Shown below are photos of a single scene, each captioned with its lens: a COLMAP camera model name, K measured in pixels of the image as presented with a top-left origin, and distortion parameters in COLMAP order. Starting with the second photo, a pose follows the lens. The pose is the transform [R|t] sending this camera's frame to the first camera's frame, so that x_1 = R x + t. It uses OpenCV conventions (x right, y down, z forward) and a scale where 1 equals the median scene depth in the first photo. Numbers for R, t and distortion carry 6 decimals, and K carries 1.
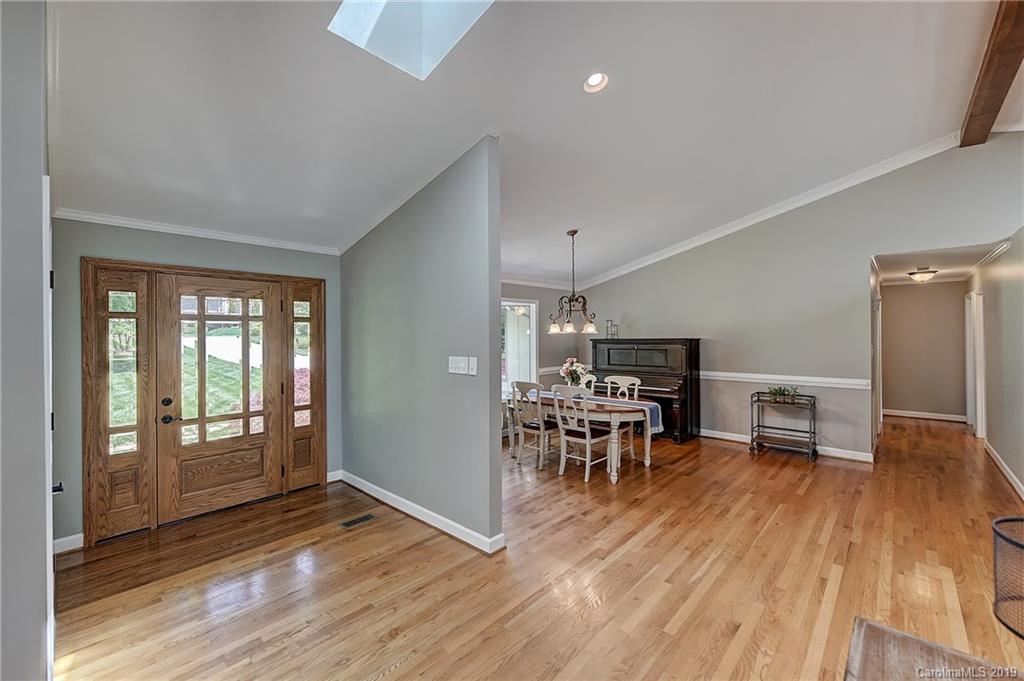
lens RADIAL K [[418.1, 0, 513.4], [0, 418.1, 335.0], [0, 0, 1]] dist [-0.002657, -0.000161]
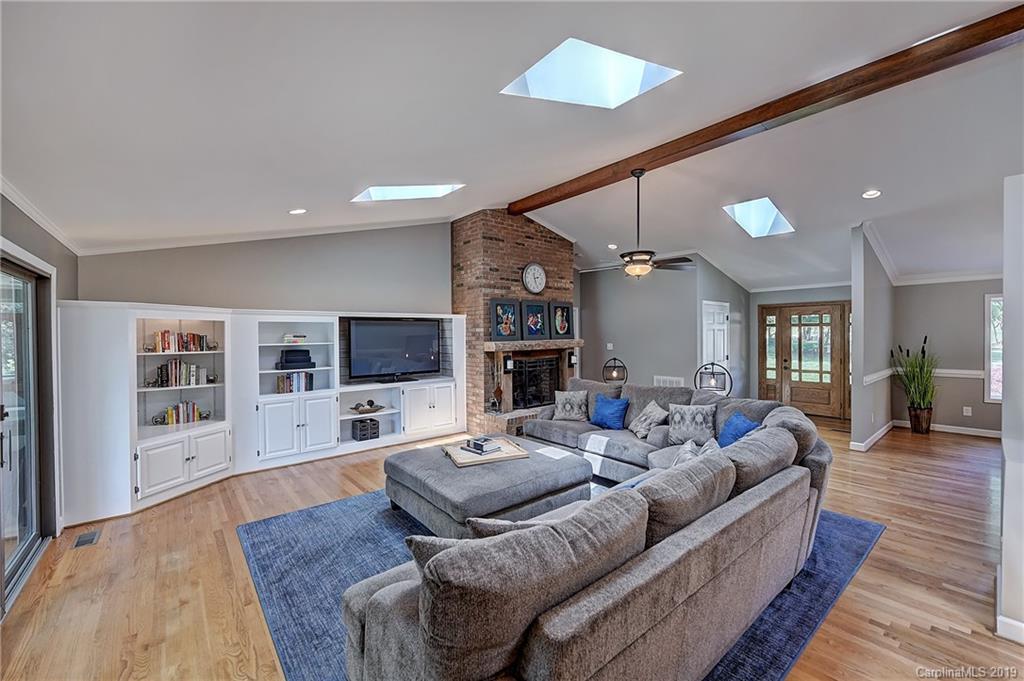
lens RADIAL K [[418.1, 0, 516.5], [0, 418.1, 340.1], [0, 0, 1]] dist [-0.002657, -0.000161]
pose [[-0.136857, 0.014172, -0.990489, 1.685334], [0.003579, 0.999898, 0.013812, 0.003766], [0.990584, -0.001655, -0.136894, -0.195605]]
